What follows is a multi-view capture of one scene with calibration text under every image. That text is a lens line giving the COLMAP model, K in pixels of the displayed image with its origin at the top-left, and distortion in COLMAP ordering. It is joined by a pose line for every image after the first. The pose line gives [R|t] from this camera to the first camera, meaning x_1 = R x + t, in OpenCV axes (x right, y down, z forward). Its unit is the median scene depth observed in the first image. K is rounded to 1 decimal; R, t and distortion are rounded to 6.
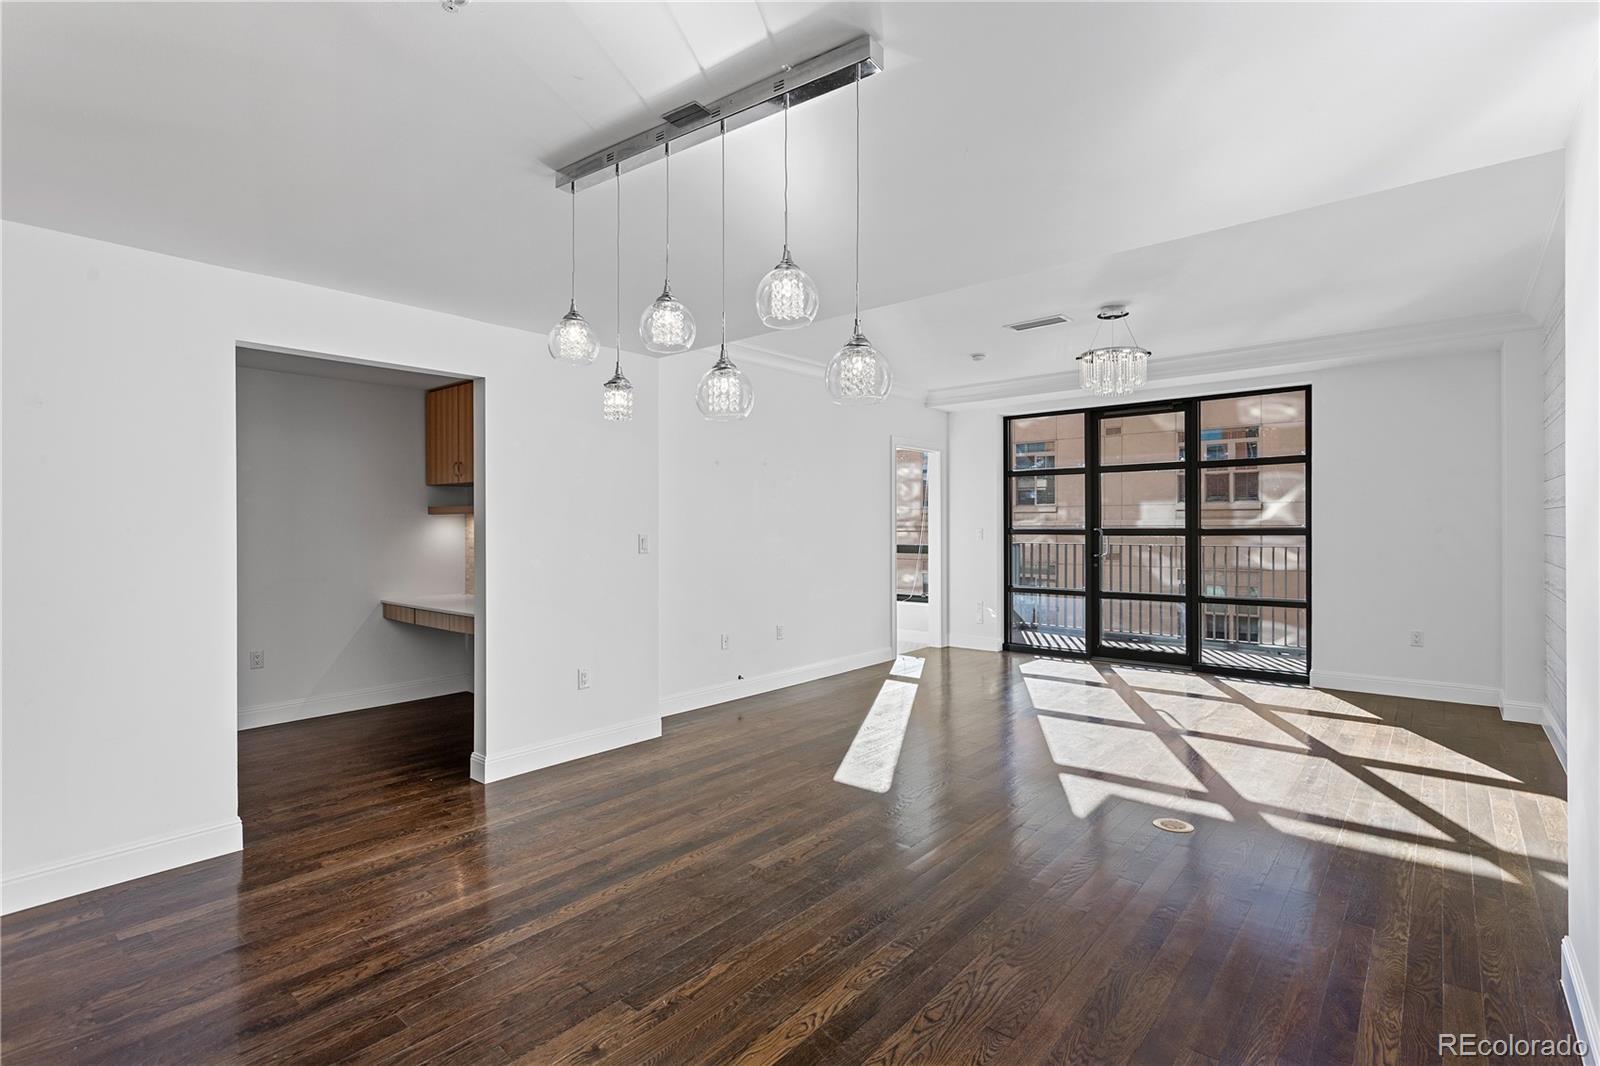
lens RADIAL K [[772.4, 0, 800.0], [0, 772.4, 533.0], [0, 0, 1]] dist [0.002782, 0.000269]
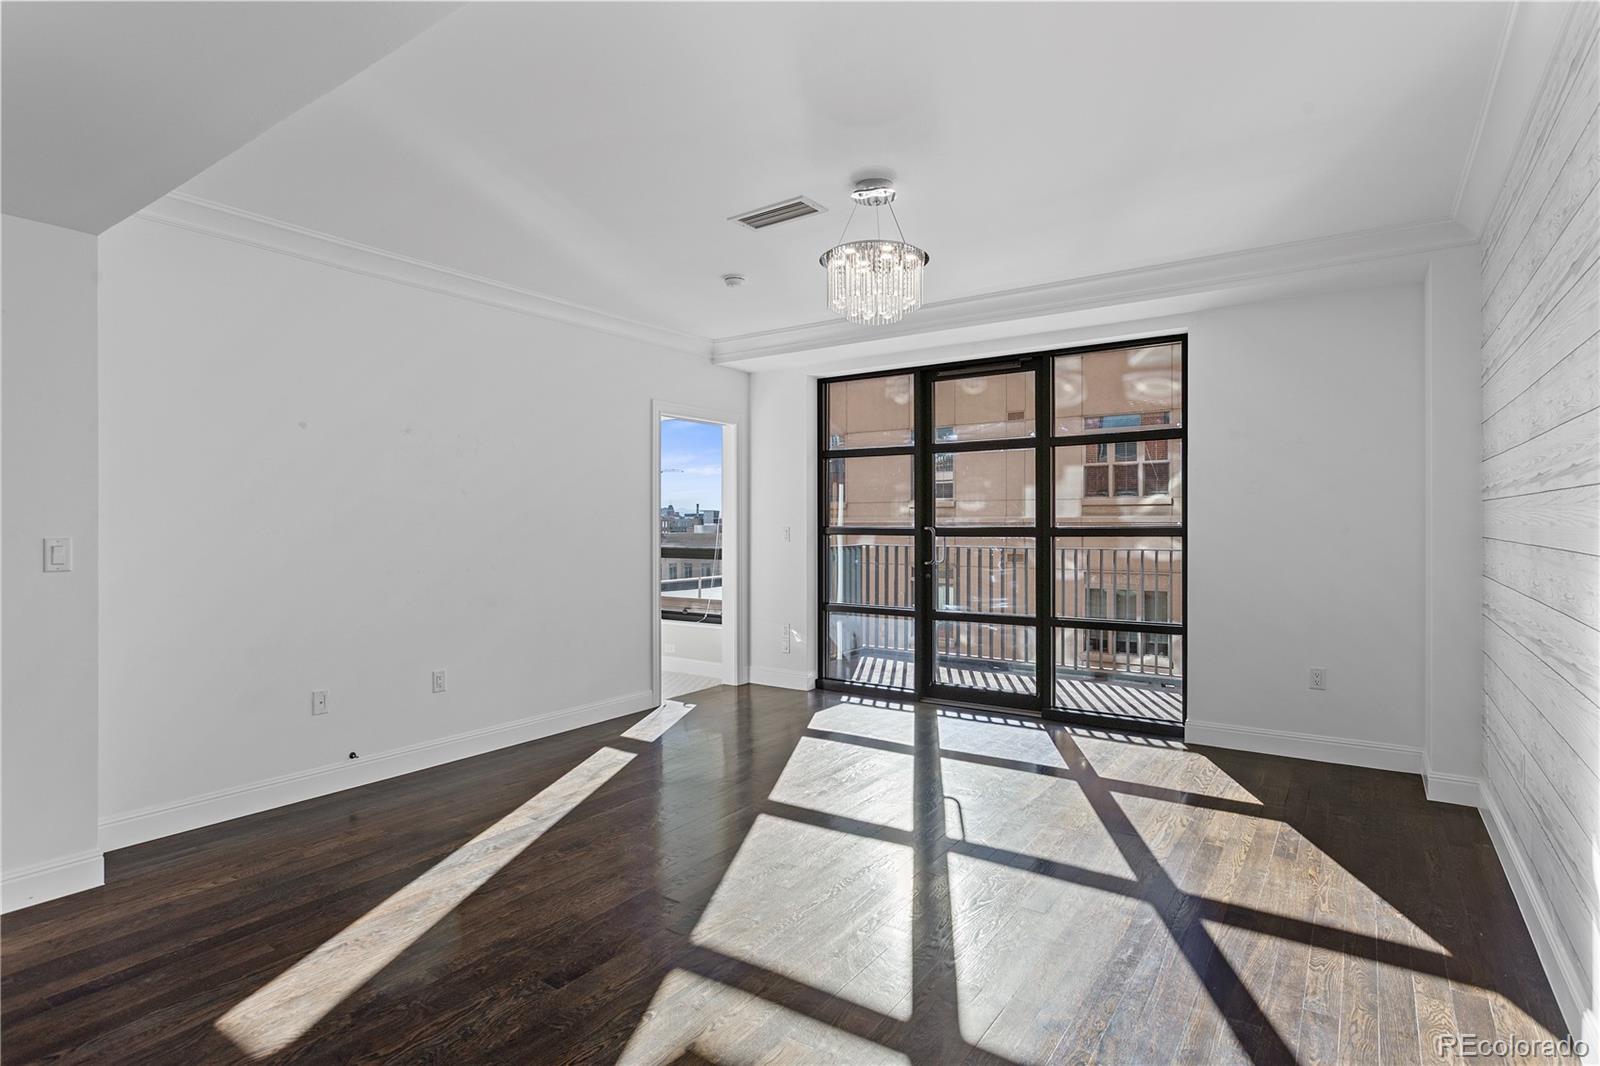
lens RADIAL K [[837.4, 0, 800.0], [0, 837.4, 533.0], [0, 0, 1]] dist [0.001008, 0.000555]
pose [[0.994597, -0.000367, 0.103814, 0.209983], [0.000037, 0.999995, 0.003183, -0.003120], [-0.103815, -0.003162, 0.994592, 0.242203]]
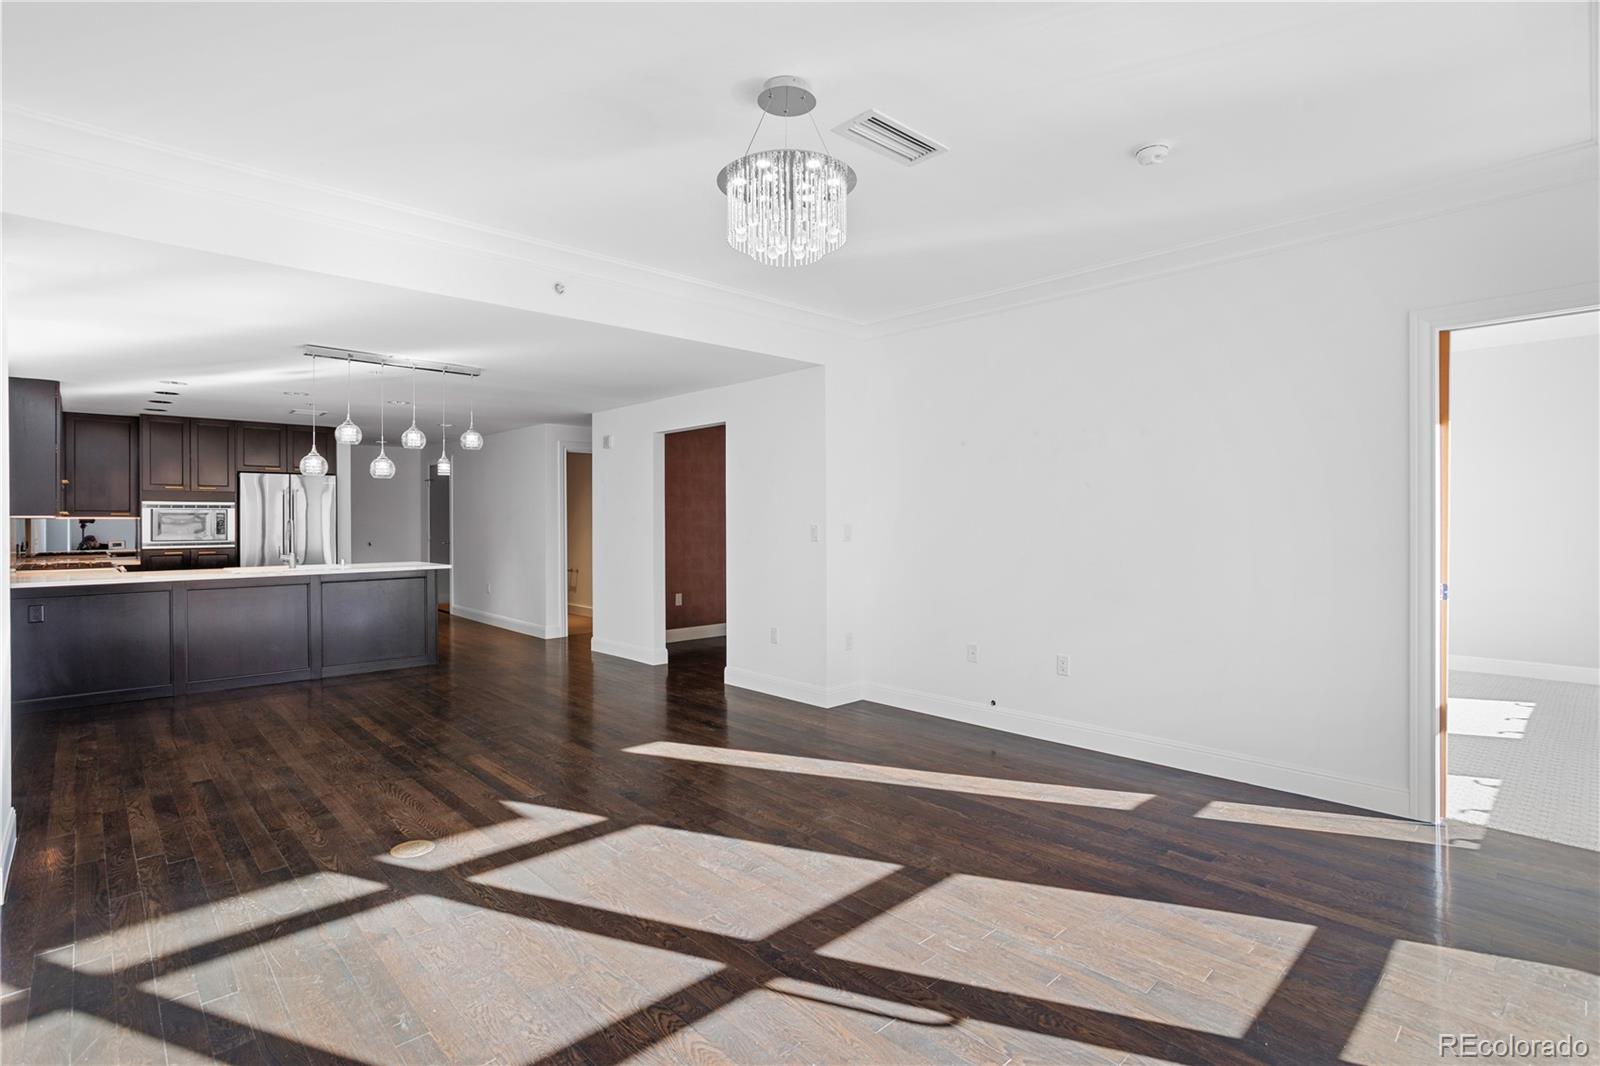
lens RADIAL K [[765.4, 0, 801.6], [0, 765.4, 521.8], [0, 0, 1]] dist [-0.057582, 0.027122]
pose [[-0.105423, 0.011404, -0.994362, 0.698658], [-0.005504, 0.999912, 0.012052, -0.013483], [0.994412, 0.006744, -0.105351, 0.824837]]
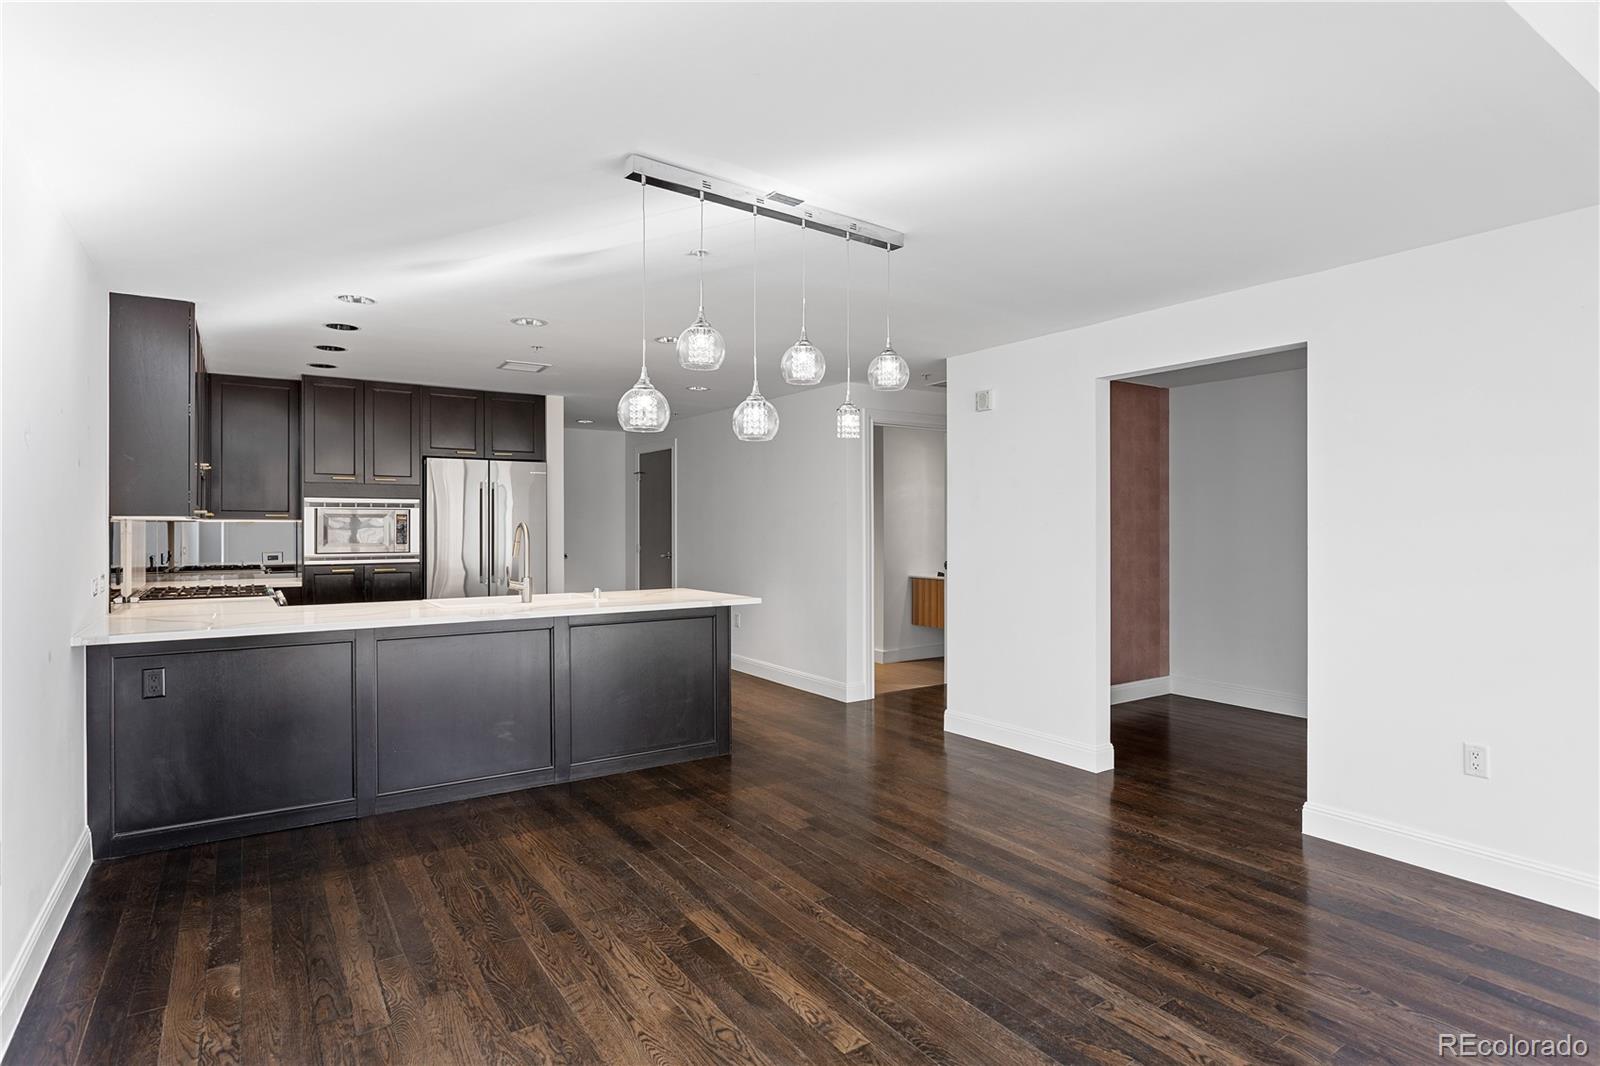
lens RADIAL K [[833.9, 0, 800.0], [0, 833.9, 533.0], [0, 0, 1]] dist [-0.011682, -0.000204]
pose [[-0.279743, 0.015274, -0.959953, 0.375739], [-0.007610, 0.999807, 0.018126, -0.007058], [0.960045, 0.012376, -0.279573, 0.455271]]
